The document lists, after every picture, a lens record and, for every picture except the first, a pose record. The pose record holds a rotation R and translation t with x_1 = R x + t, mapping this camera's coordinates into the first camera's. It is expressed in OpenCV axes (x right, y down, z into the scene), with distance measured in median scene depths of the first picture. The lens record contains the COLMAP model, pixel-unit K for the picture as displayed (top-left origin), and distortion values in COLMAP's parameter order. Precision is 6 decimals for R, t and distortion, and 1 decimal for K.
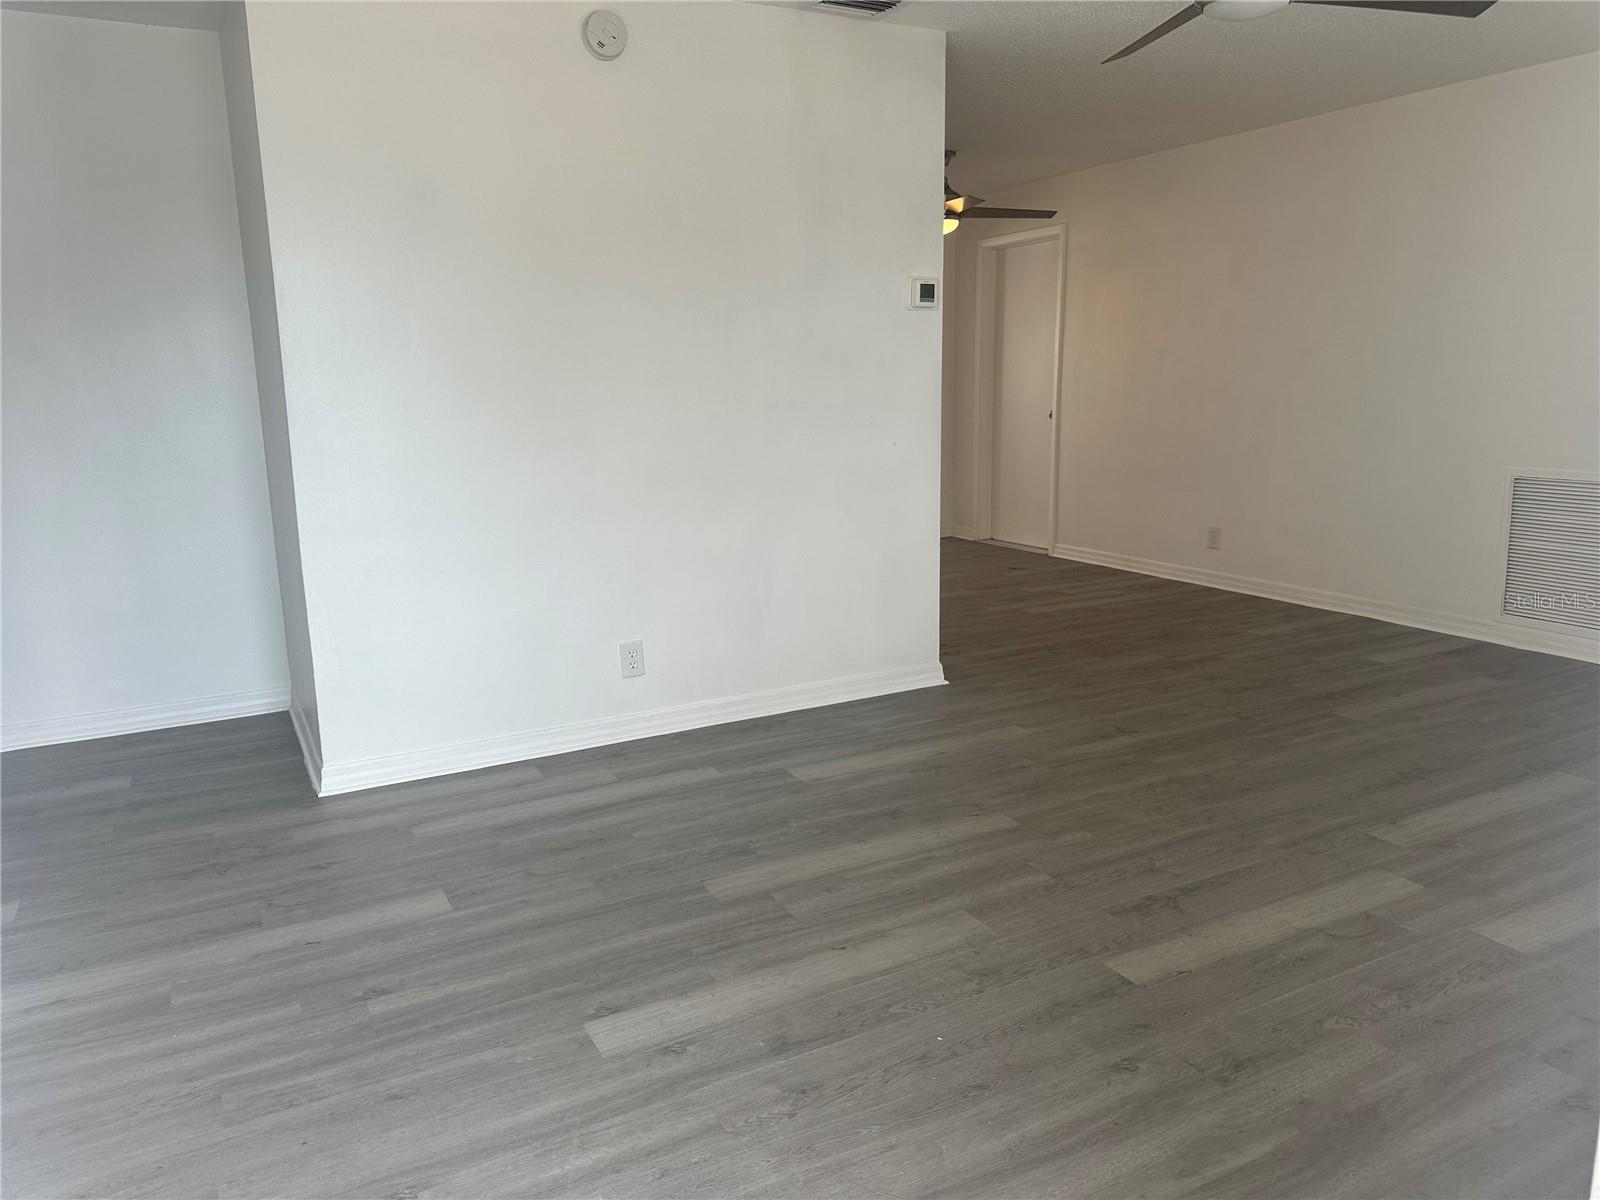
lens RADIAL K [[1118.3, 0, 790.6], [0, 1118.3, 605.6], [0, 0, 1]] dist [0.056928, -0.069868]
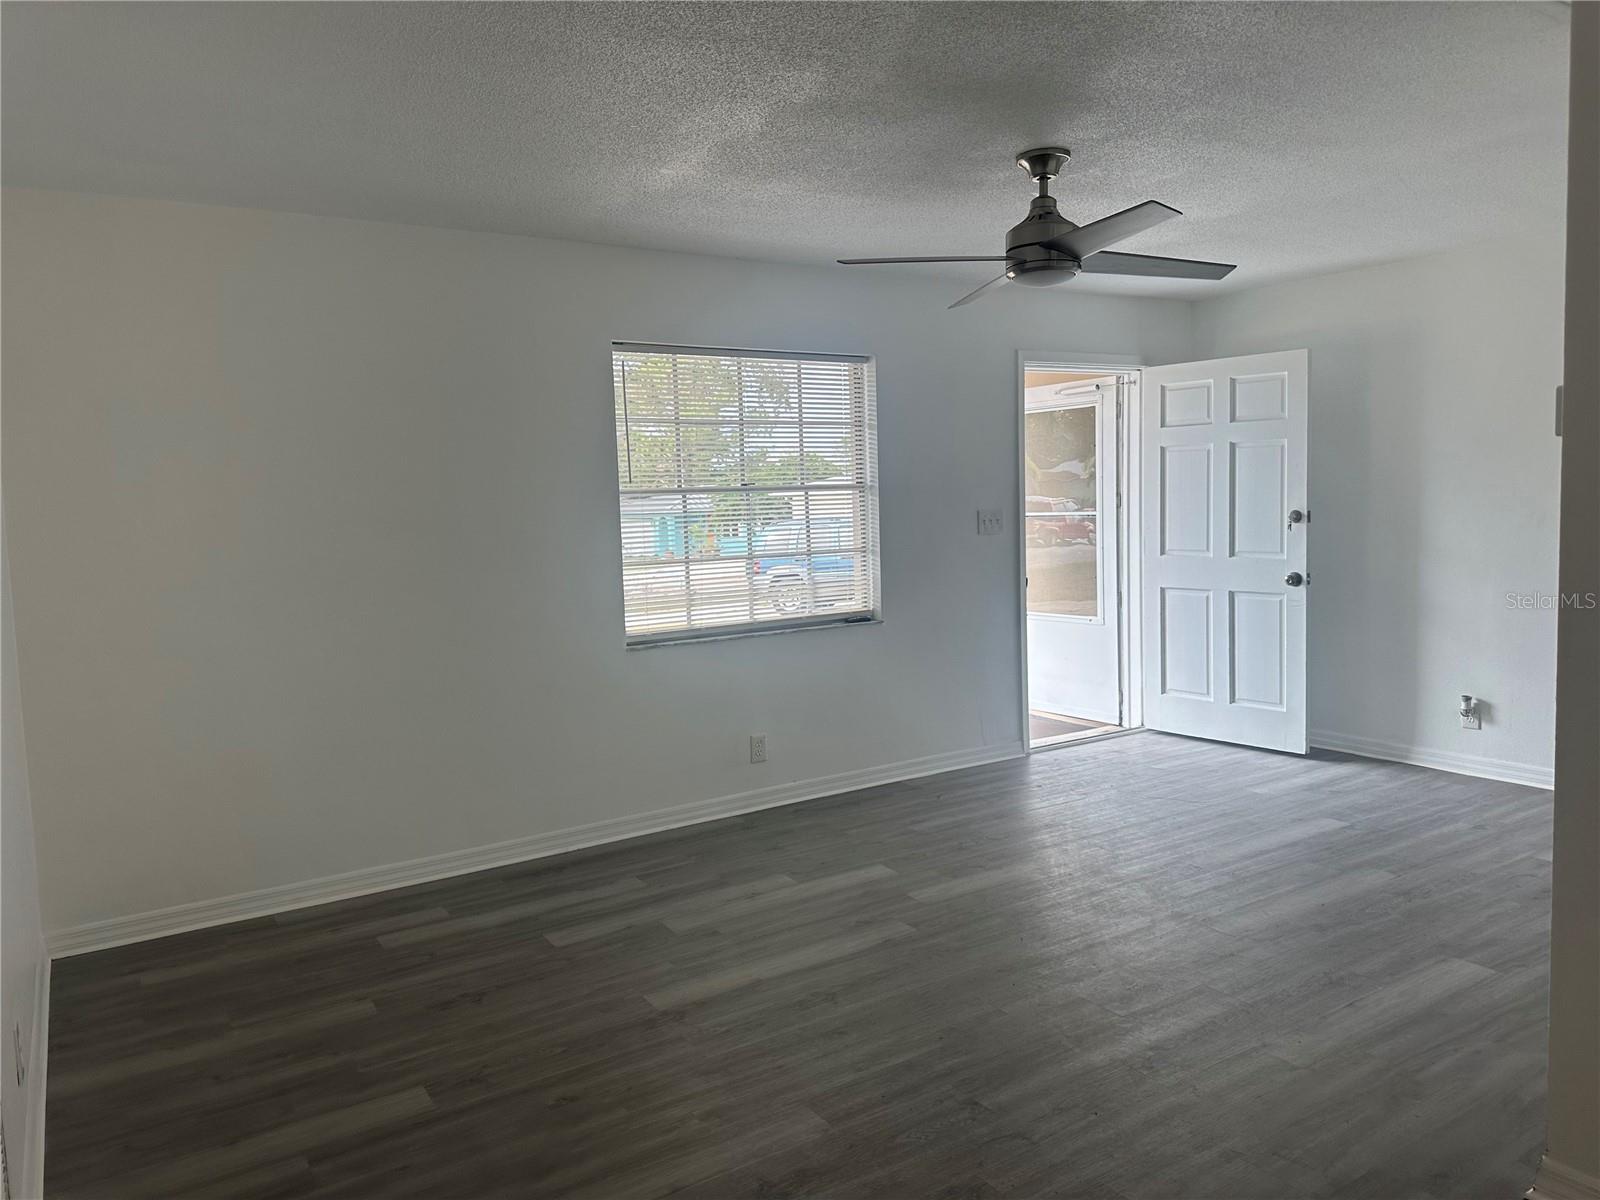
lens RADIAL K [[1118.3, 0, 797.4], [0, 1118.3, 596.4], [0, 0, 1]] dist [0.056928, -0.069868]
pose [[-0.995656, 0.049837, -0.078644, 0.725535], [0.024264, 0.954382, 0.297600, -0.500988], [0.089888, 0.294399, -0.951446, 2.055147]]
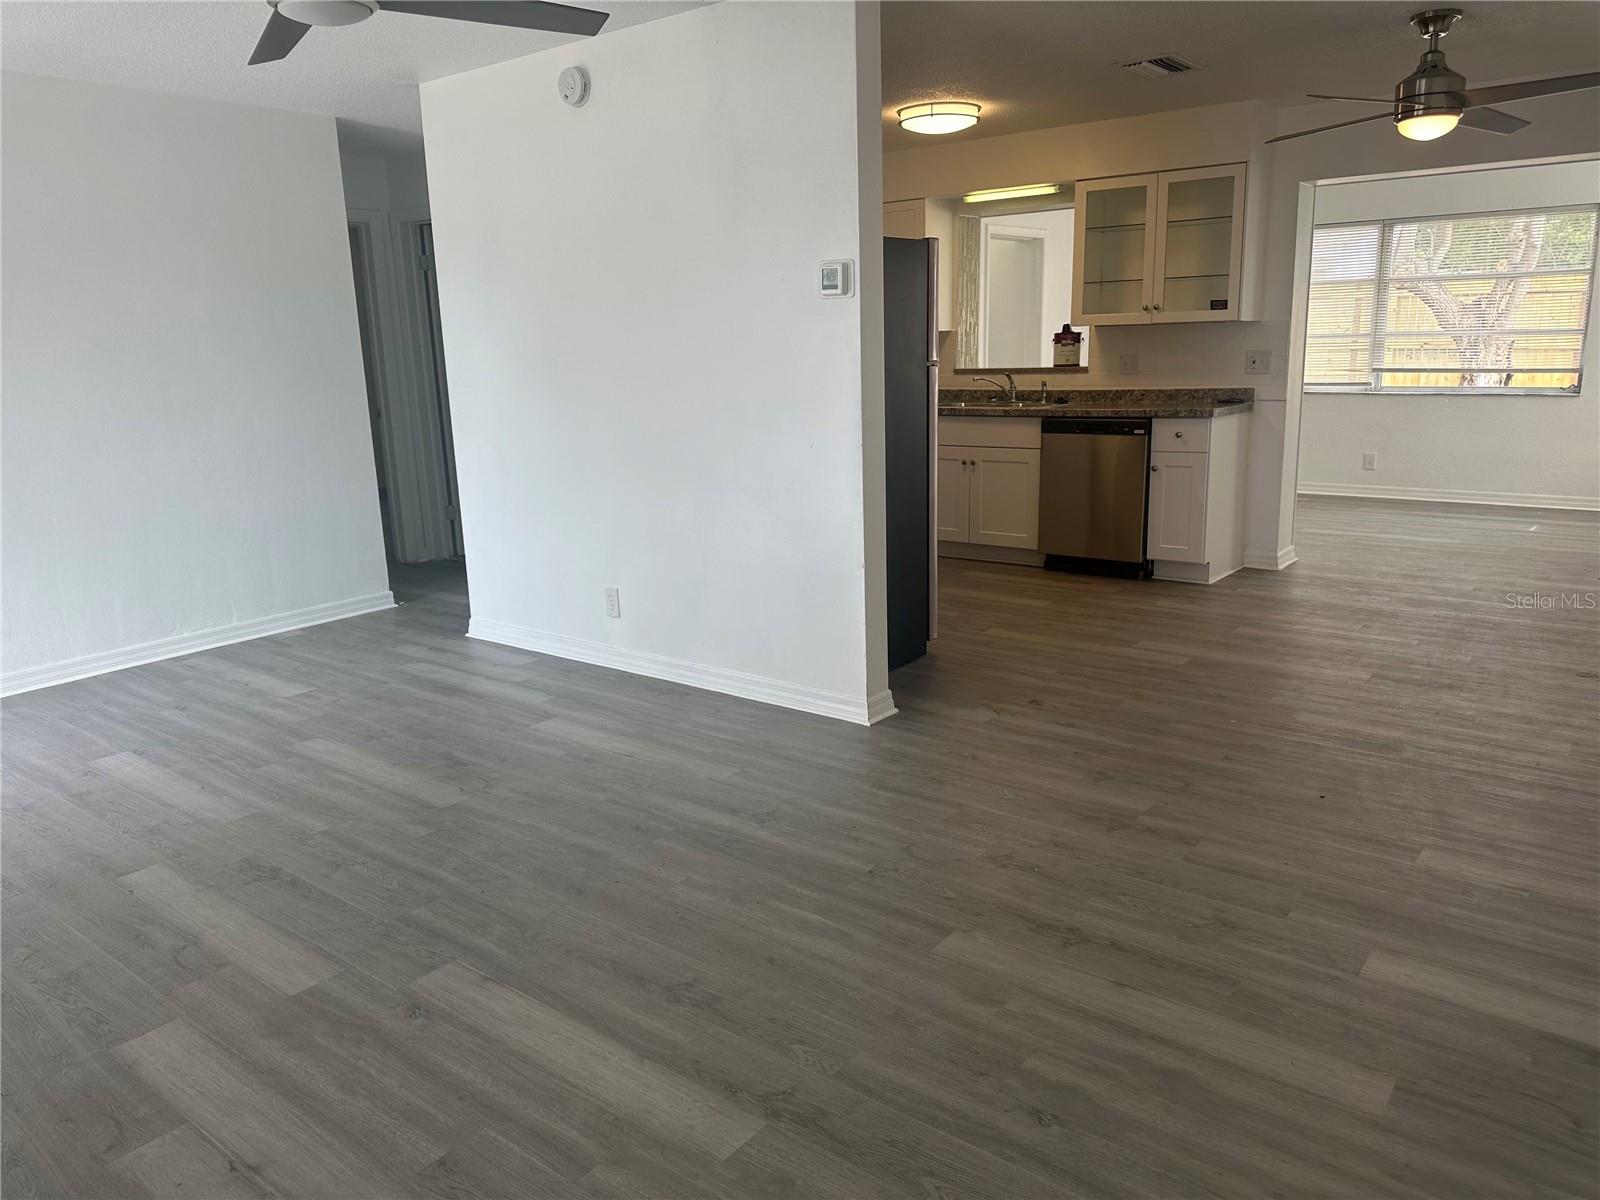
lens RADIAL K [[1118.3, 0, 826.5], [0, 1118.3, 589.0], [0, 0, 1]] dist [0.056928, -0.069868]
pose [[0.411929, 0.205537, -0.887732, 1.327655], [-0.165199, 0.974930, 0.149069, -0.239262], [0.896116, 0.085246, 0.435556, 0.881322]]
